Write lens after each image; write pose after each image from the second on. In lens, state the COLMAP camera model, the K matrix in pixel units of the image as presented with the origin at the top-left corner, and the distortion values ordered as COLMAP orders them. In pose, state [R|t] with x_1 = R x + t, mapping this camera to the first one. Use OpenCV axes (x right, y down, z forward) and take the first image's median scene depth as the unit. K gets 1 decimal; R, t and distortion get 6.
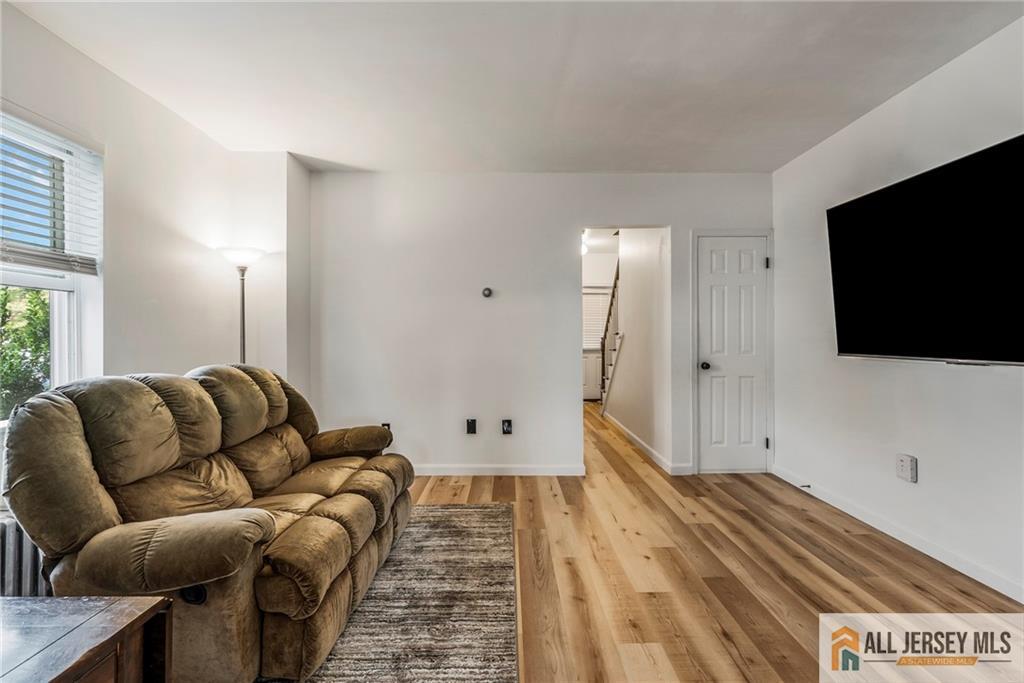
lens RADIAL K [[470.1, 0, 509.1], [0, 470.1, 334.7], [0, 0, 1]] dist [-0.011447, 0.002995]
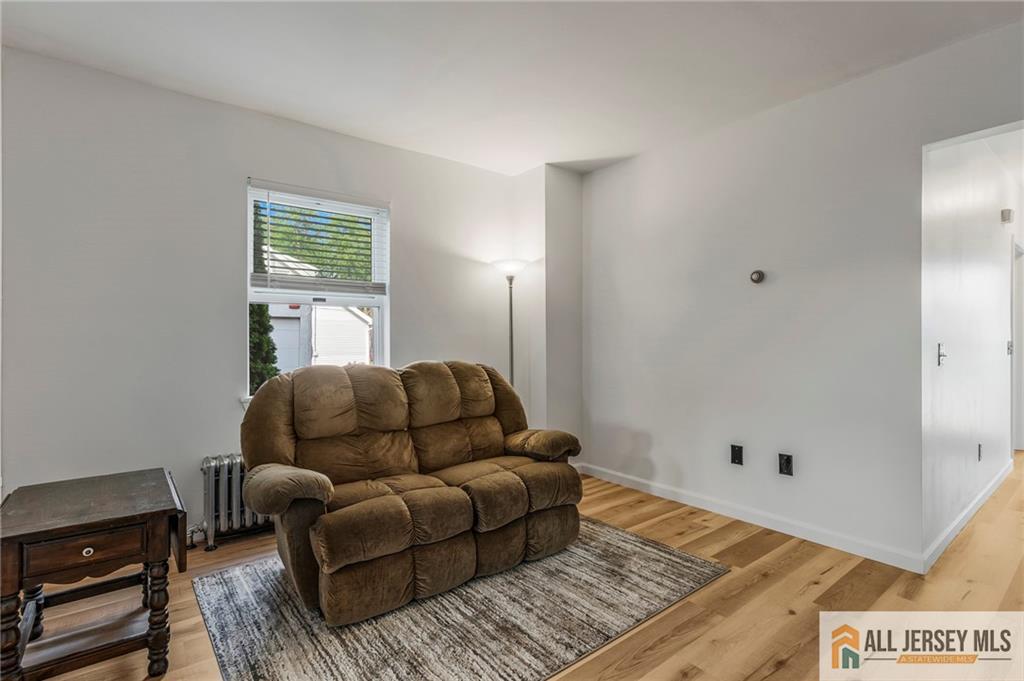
lens RADIAL K [[484.9, 0, 505.1], [0, 484.9, 337.6], [0, 0, 1]] dist [-0.001913, 0.001285]
pose [[0.622055, -0.000972, -0.782973, 0.426148], [0.006145, 0.999974, 0.003640, 0.000282], [0.782949, -0.007076, 0.622045, 0.306826]]
